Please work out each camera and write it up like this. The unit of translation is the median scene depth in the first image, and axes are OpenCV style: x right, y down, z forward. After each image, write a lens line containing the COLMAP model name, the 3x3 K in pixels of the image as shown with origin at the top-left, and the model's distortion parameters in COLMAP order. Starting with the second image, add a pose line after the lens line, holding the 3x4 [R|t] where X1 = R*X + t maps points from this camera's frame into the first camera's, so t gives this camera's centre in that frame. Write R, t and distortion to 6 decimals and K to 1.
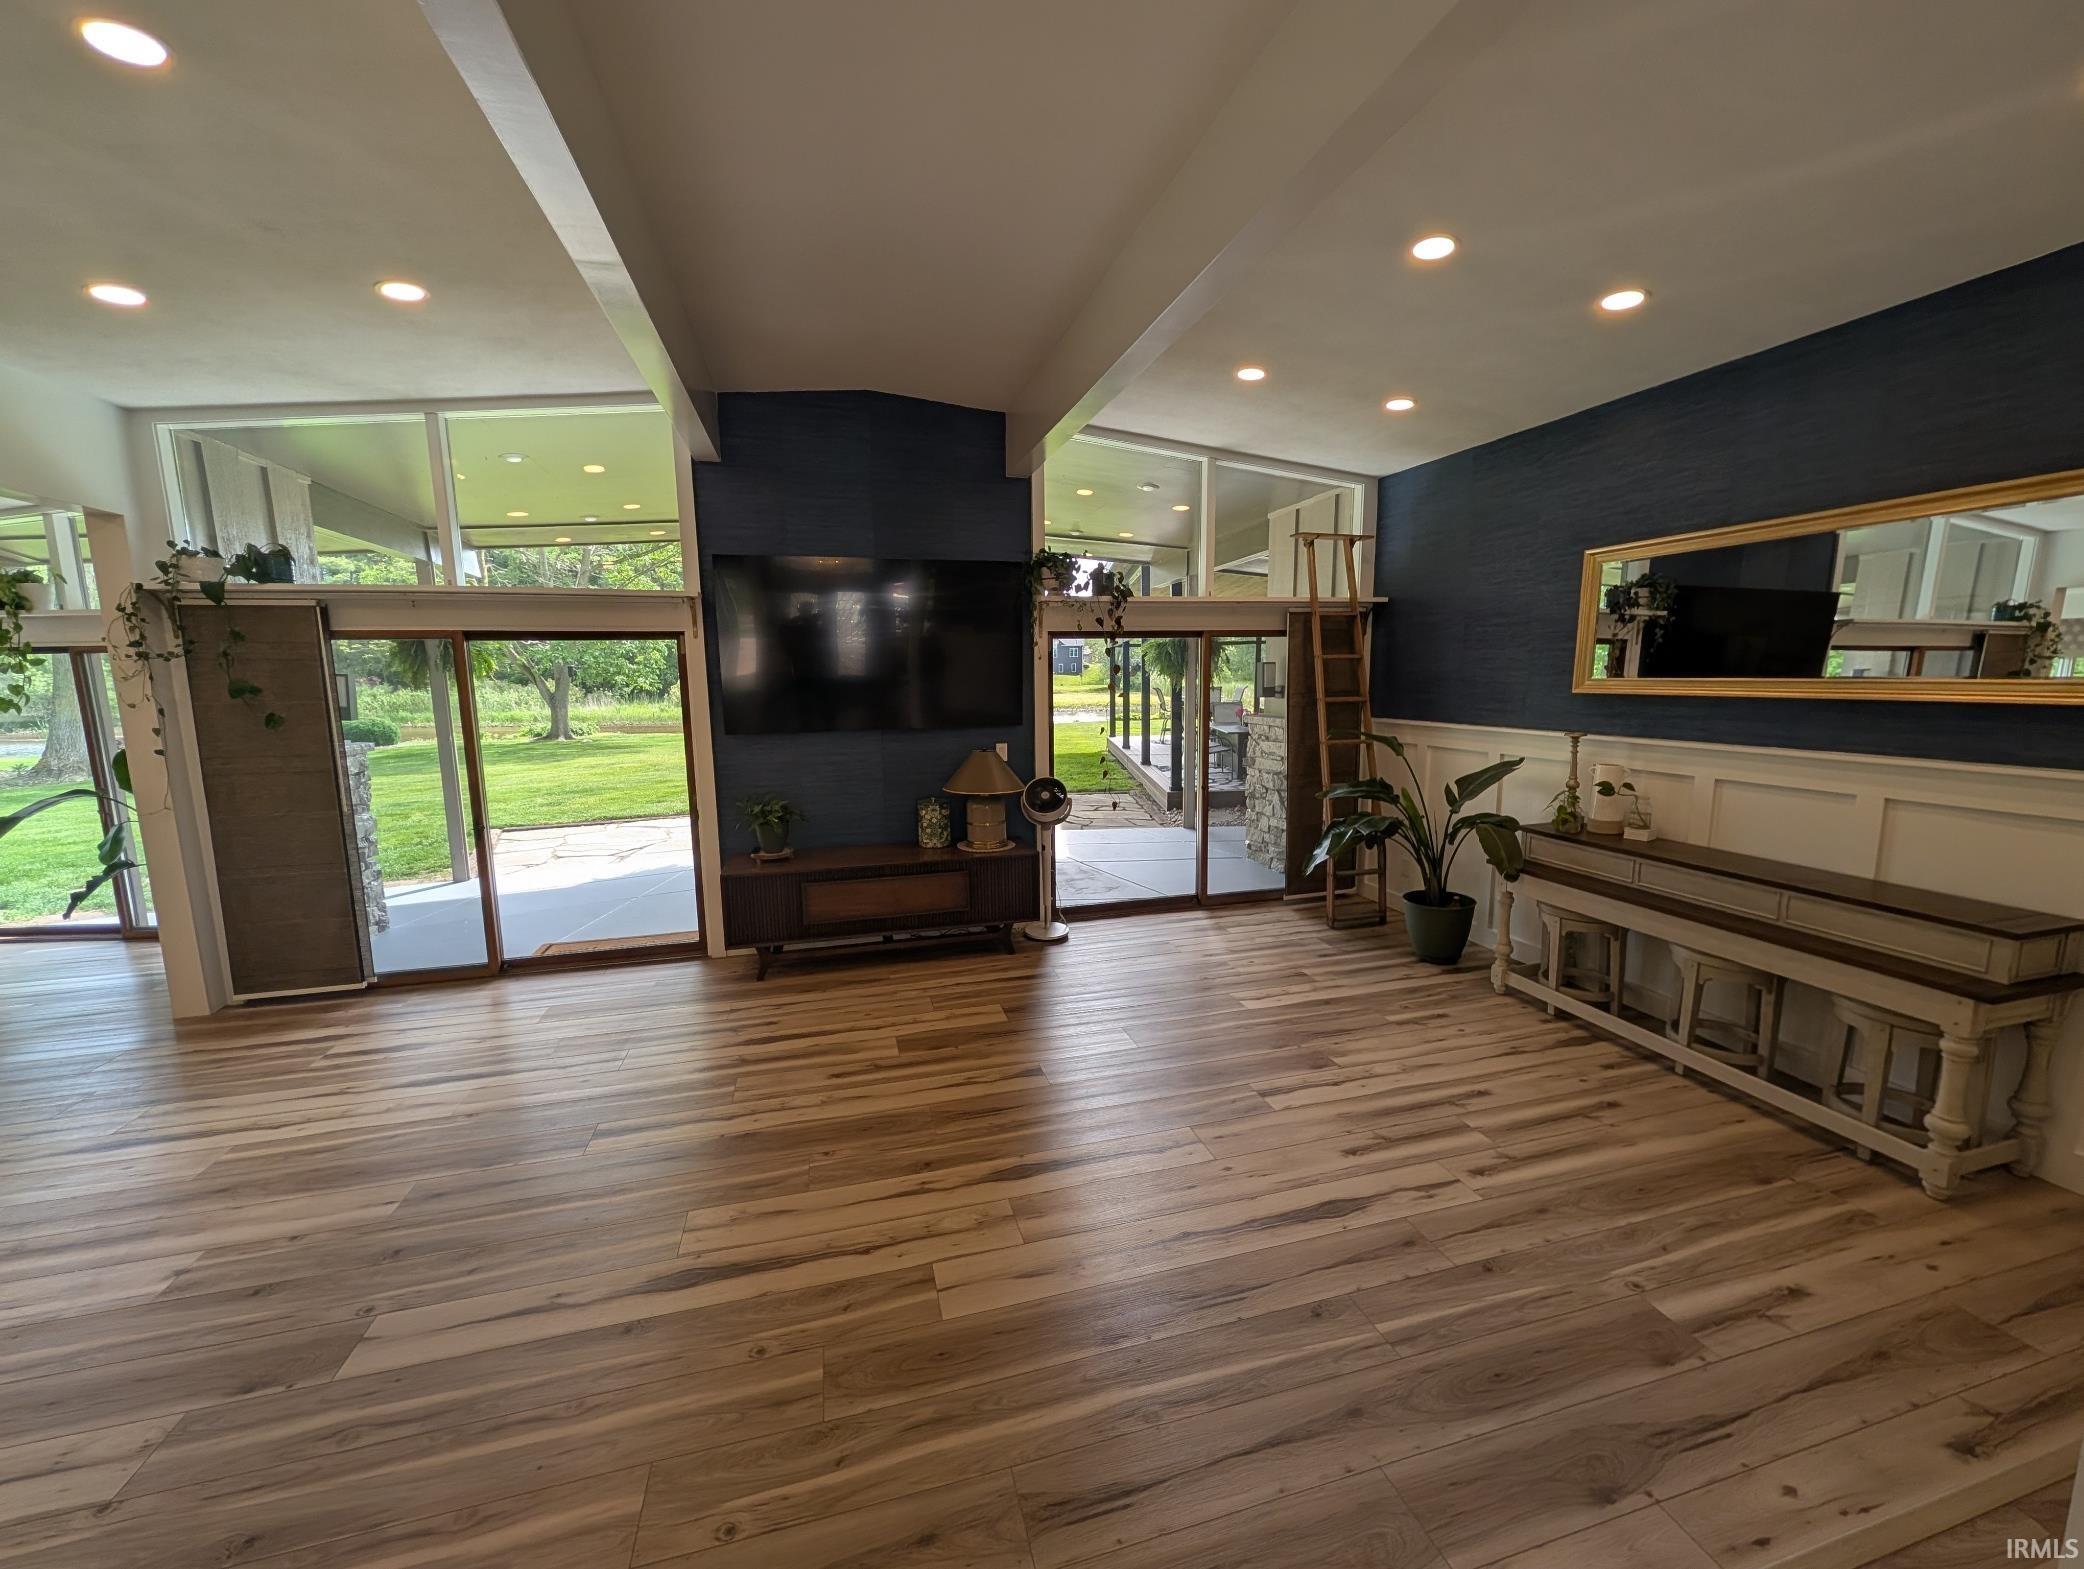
lens RADIAL K [[805.7, 0, 1041.5], [0, 805.7, 783.3], [0, 0, 1]] dist [0.000536, 0.000130]
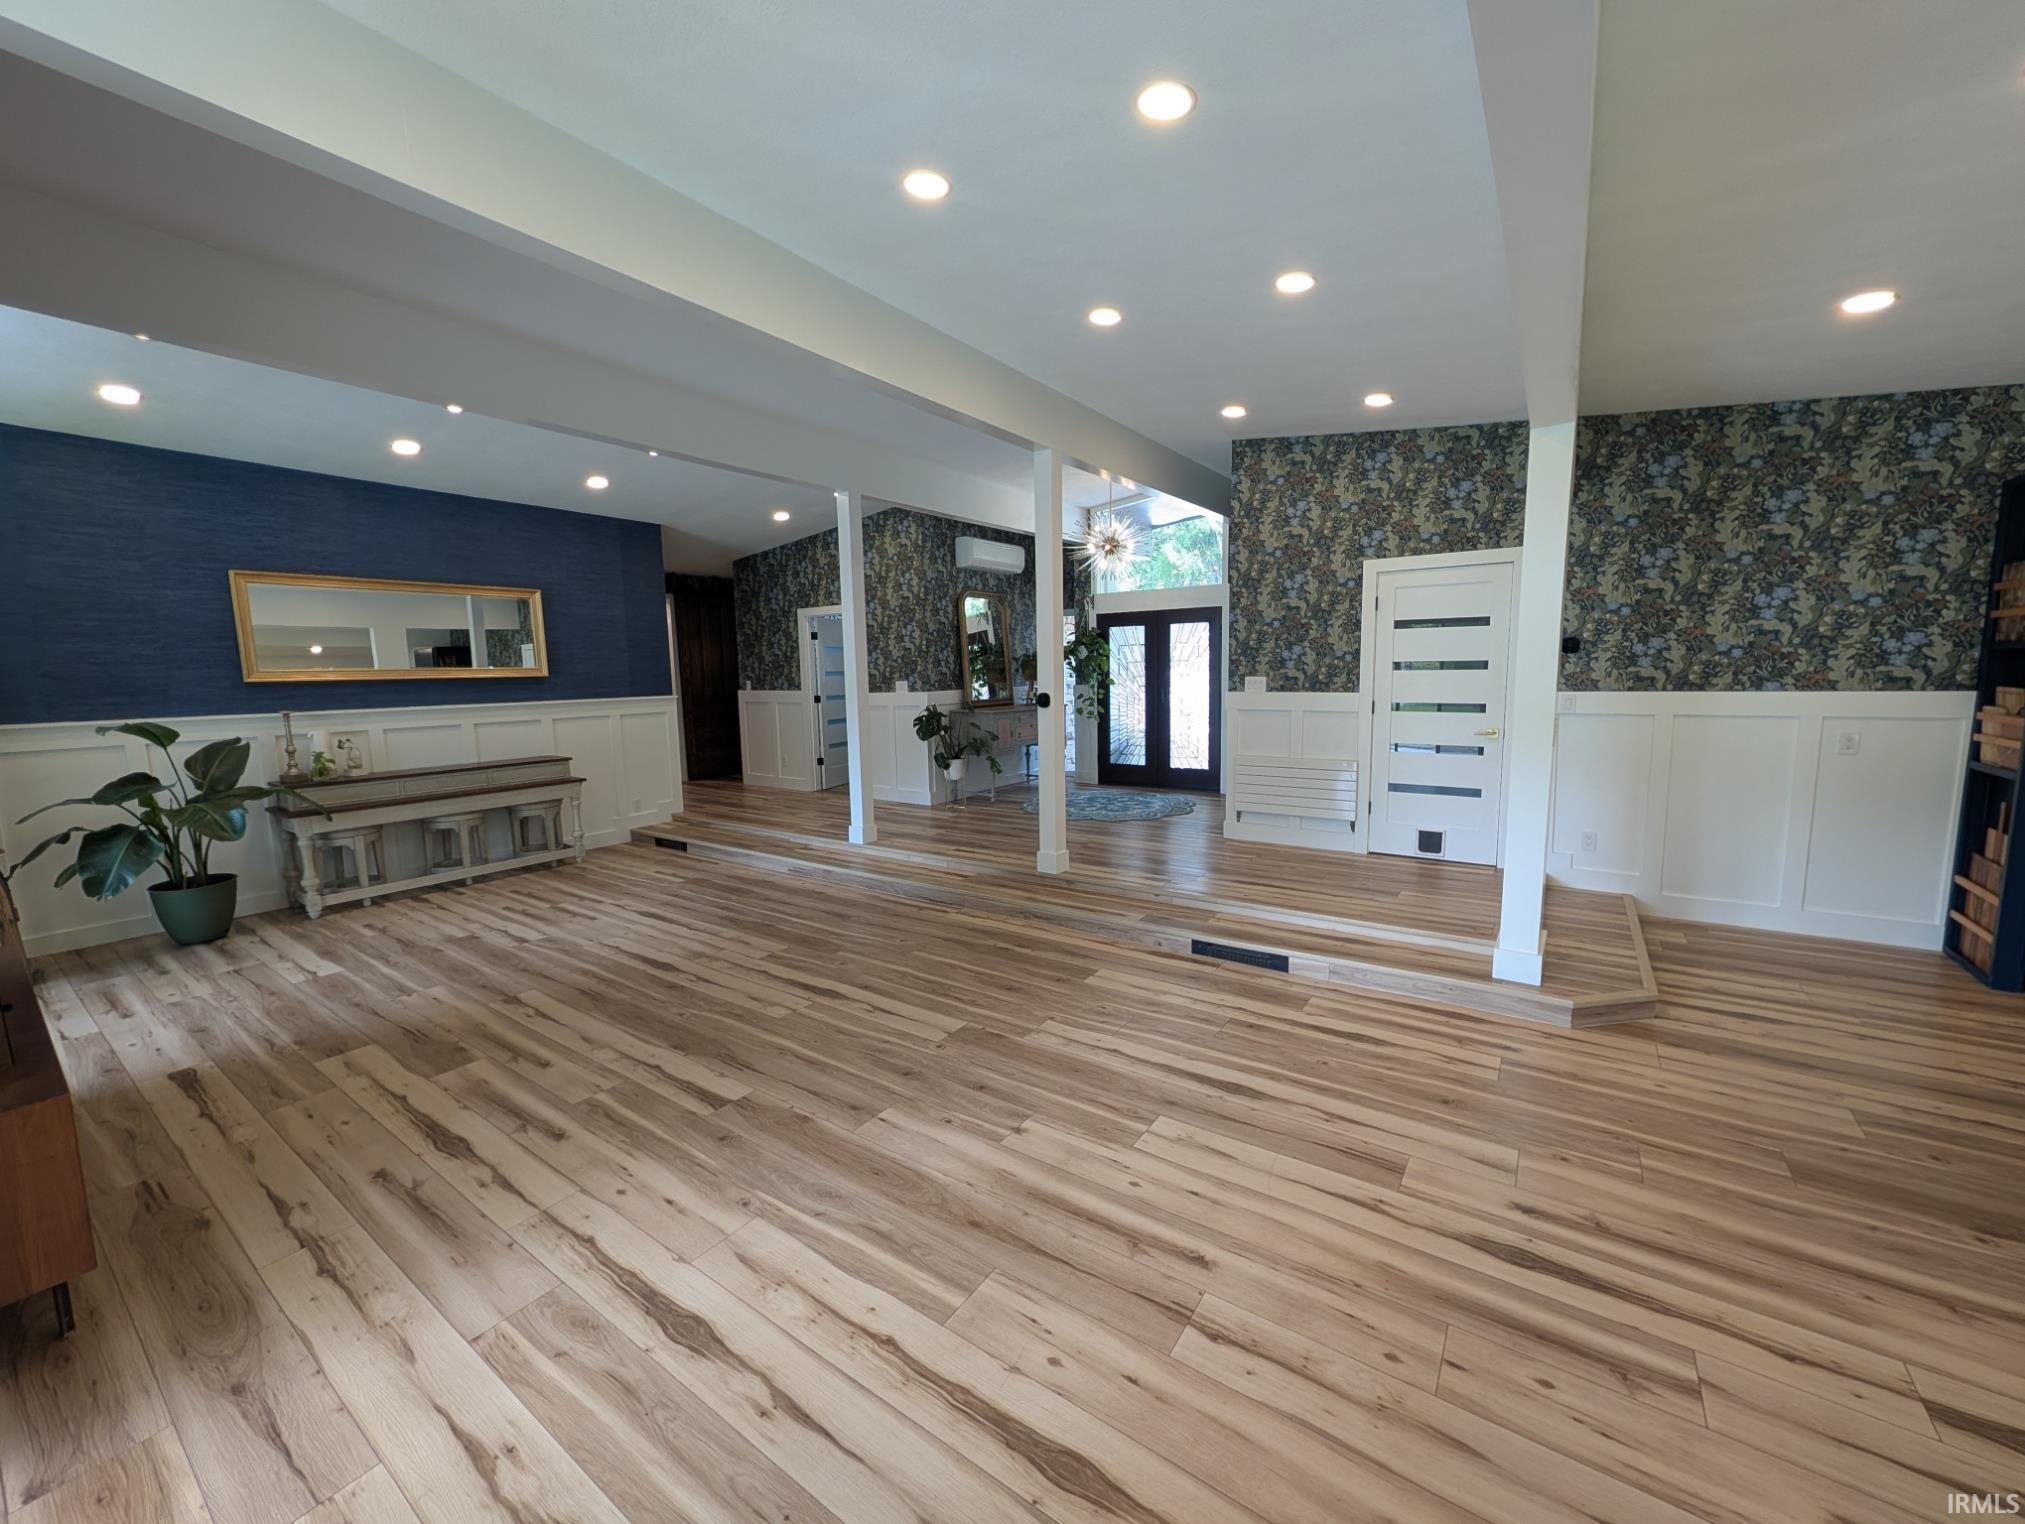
lens RADIAL K [[782.9, 0, 1011.0], [0, 782.9, 764.4], [0, 0, 1]] dist [0.000536, 0.000130]
pose [[-0.639980, -0.069448, 0.765247, -1.055803], [0.133089, 0.970836, 0.199409, -0.072793], [-0.756778, 0.229464, -0.612073, 0.880636]]
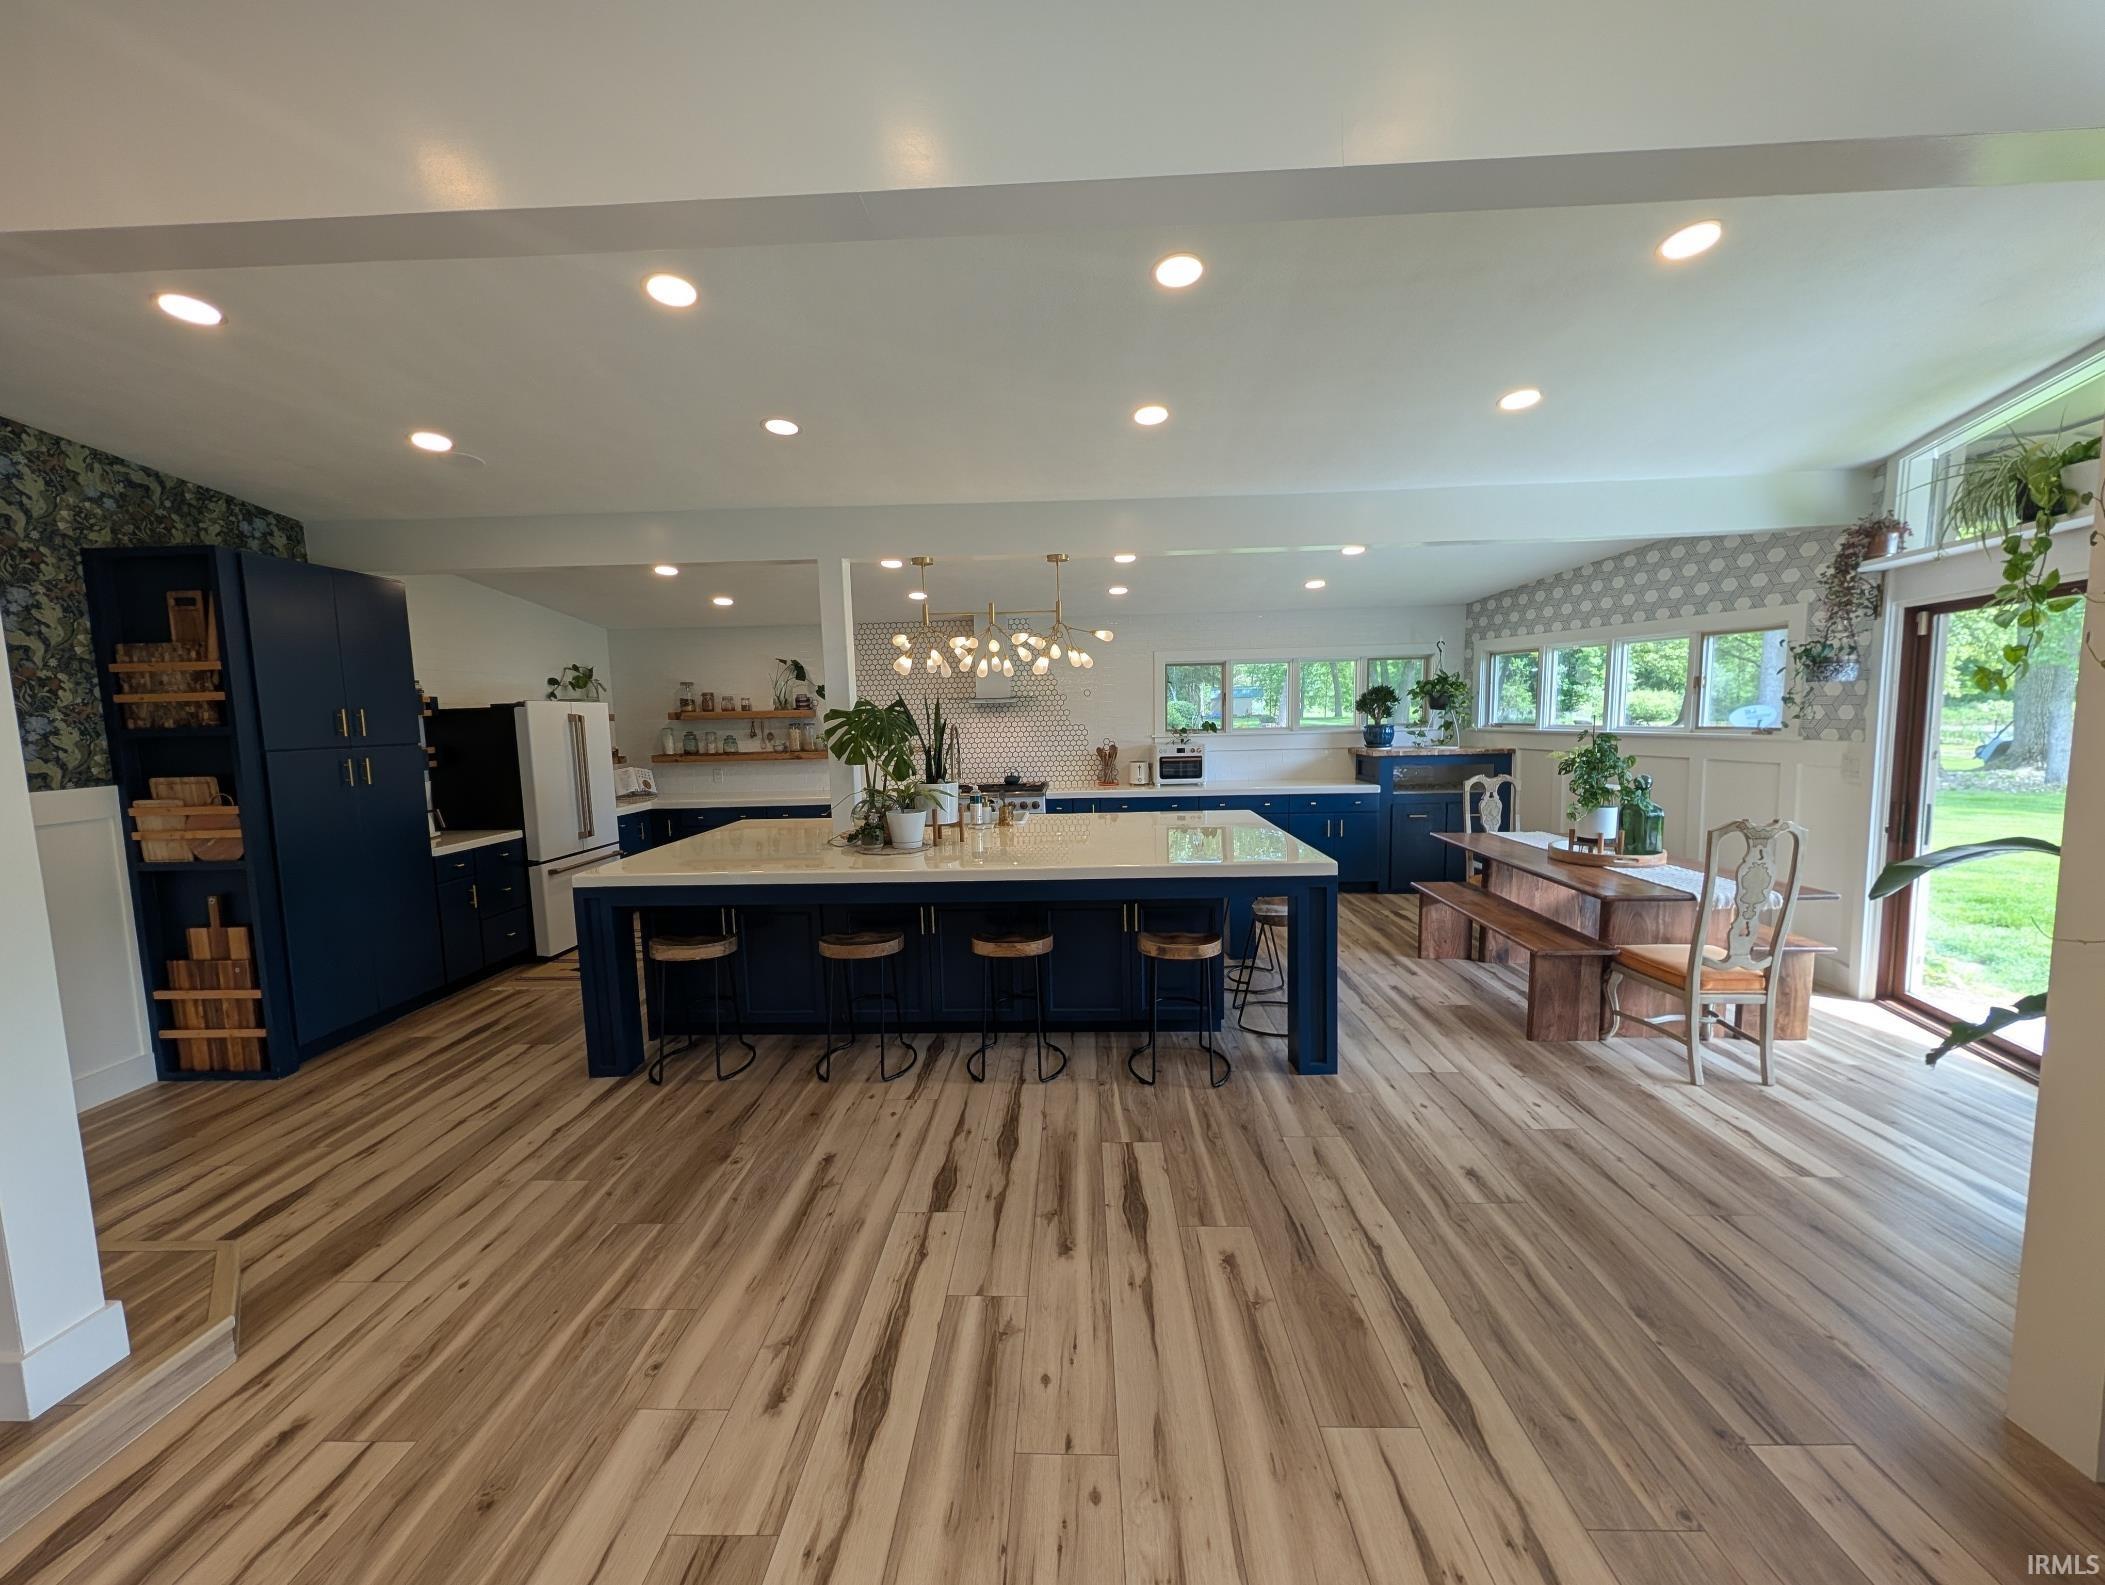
lens RADIAL K [[813.9, 0, 1049.7], [0, 813.9, 795.9], [0, 0, 1]] dist [0.000536, 0.000130]
pose [[-0.293511, 0.122193, -0.948114, -0.555515], [-0.101374, 0.982226, 0.157973, -0.040690], [0.950565, 0.142481, -0.275907, 0.581846]]
